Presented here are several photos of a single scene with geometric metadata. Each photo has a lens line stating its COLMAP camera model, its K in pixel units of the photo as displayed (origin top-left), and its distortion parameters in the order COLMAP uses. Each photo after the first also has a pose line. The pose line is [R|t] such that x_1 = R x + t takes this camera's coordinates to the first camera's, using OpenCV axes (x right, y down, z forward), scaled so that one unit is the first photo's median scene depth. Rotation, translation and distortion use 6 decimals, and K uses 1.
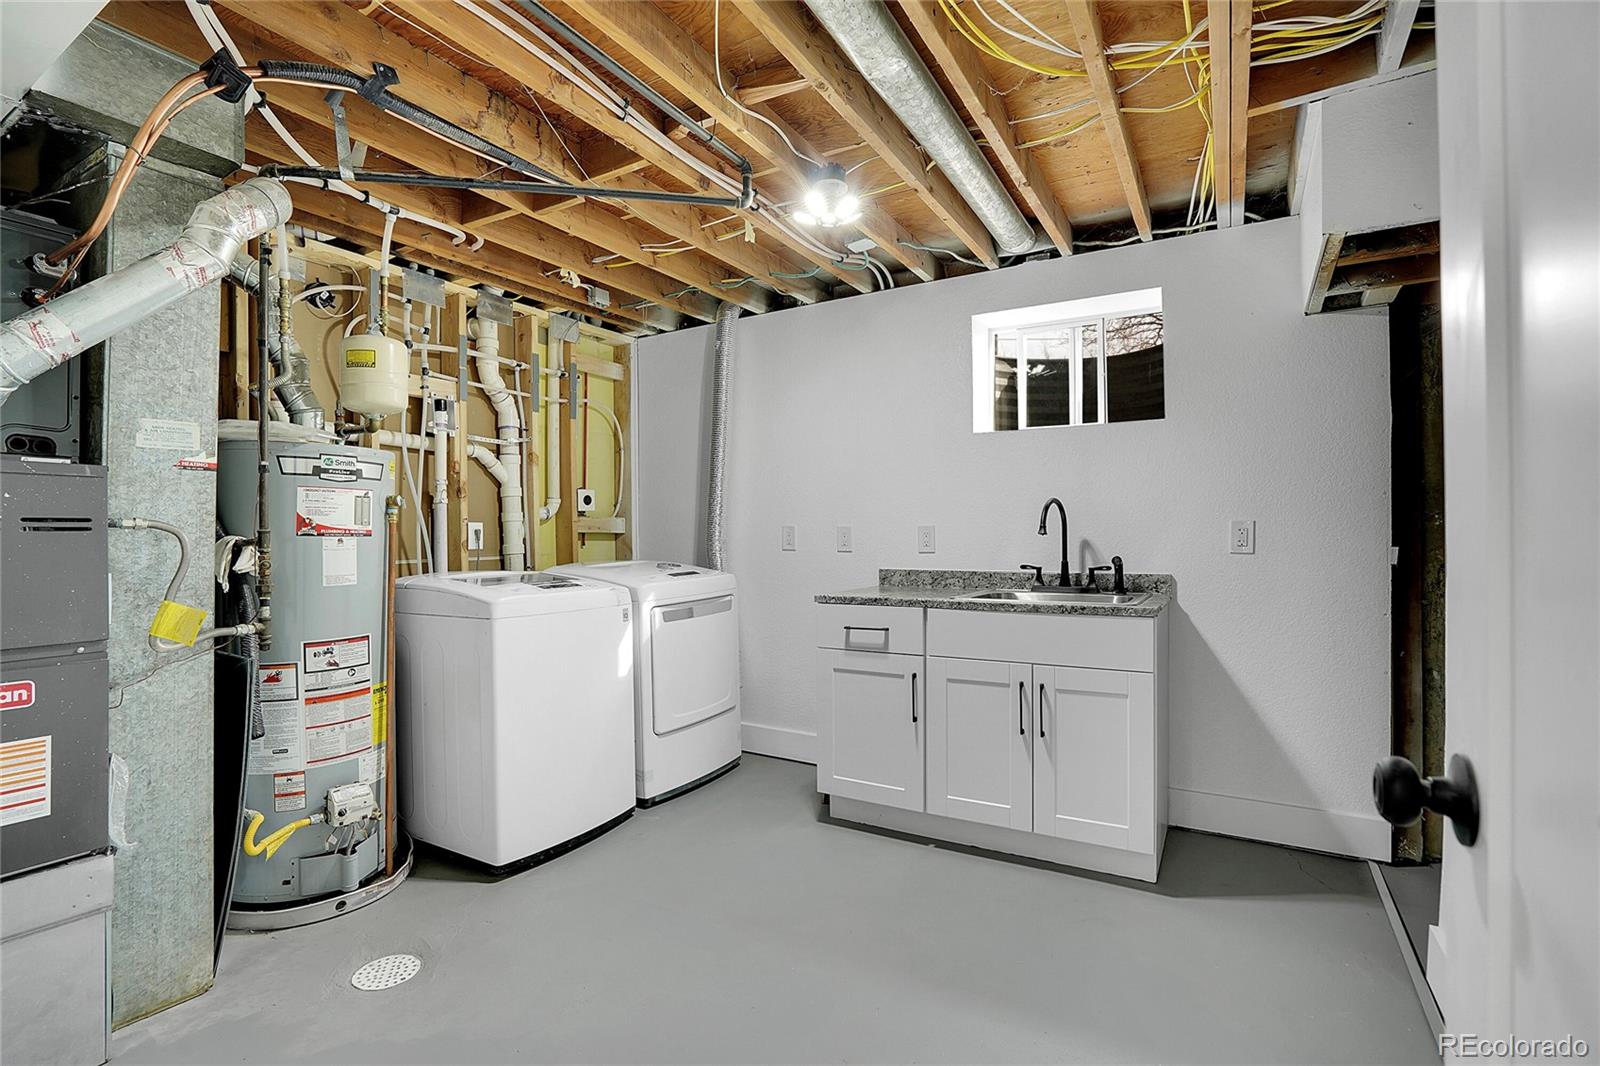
lens RADIAL K [[742.6, 0, 798.6], [0, 742.6, 532.5], [0, 0, 1]] dist [-0.041459, 0.004823]
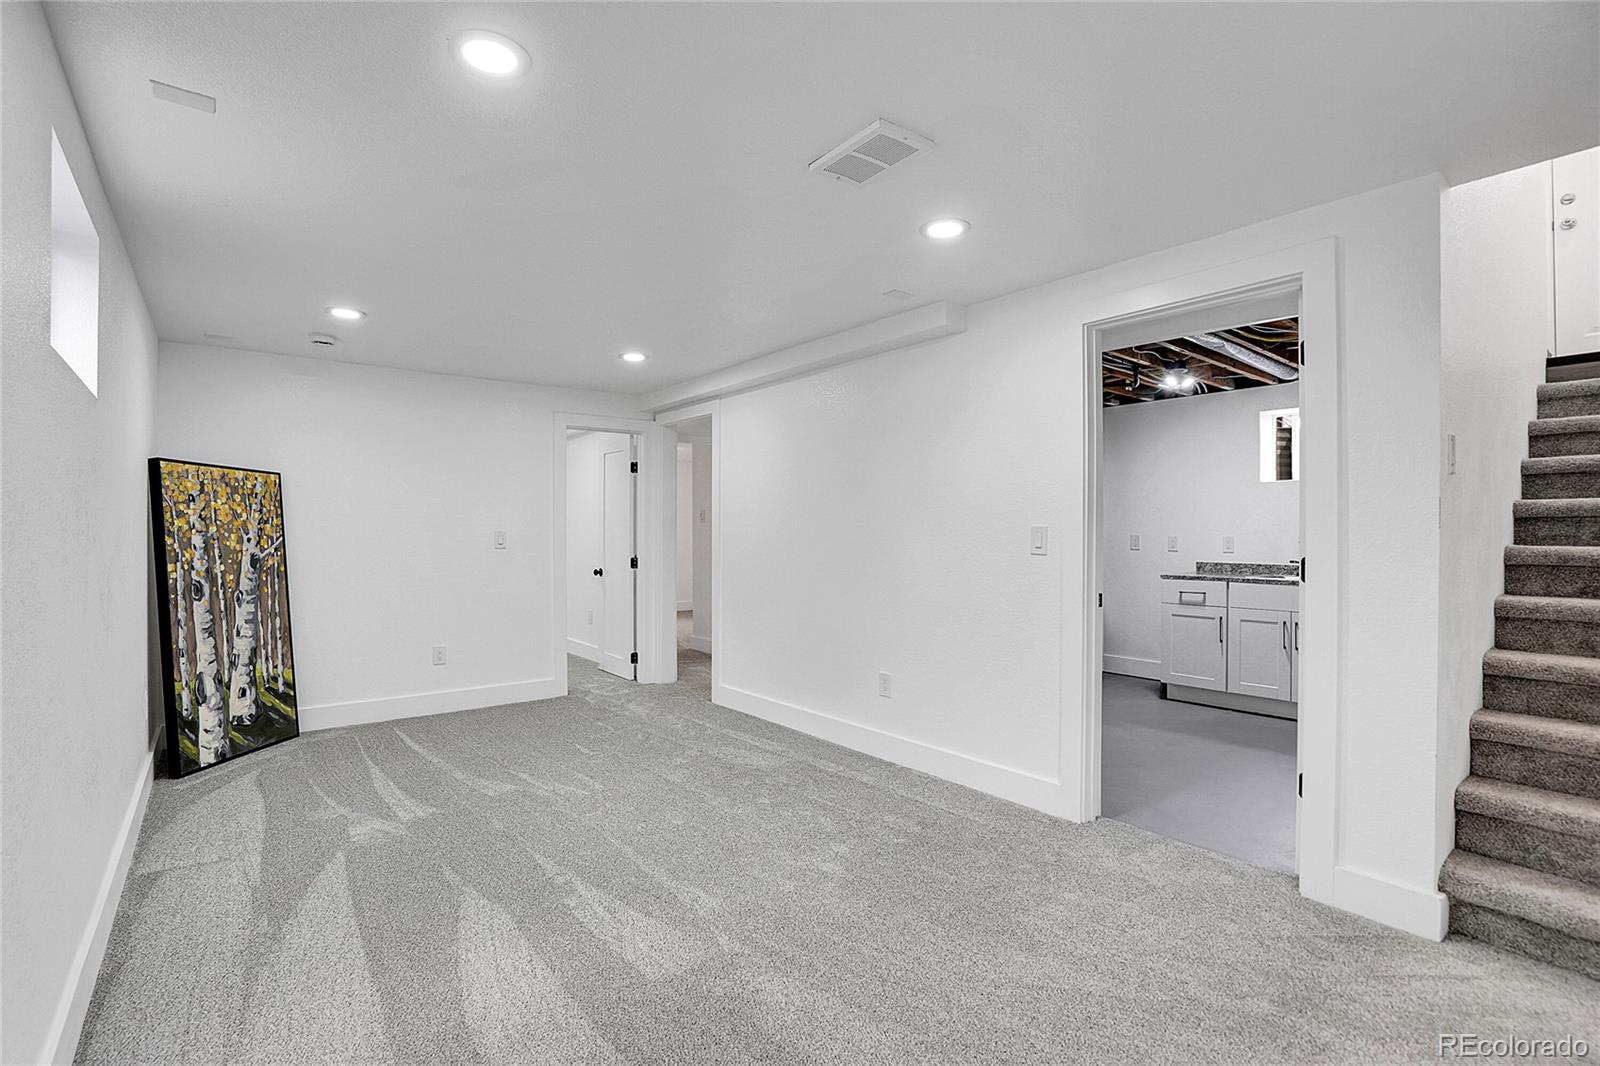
lens RADIAL K [[742.6, 0, 806.0], [0, 742.6, 544.1], [0, 0, 1]] dist [-0.041459, 0.004823]
pose [[0.942457, 0.007020, -0.334253, -0.183321], [-0.001015, 0.999835, 0.018136, -0.021015], [0.334325, -0.016753, 0.942309, -0.932946]]
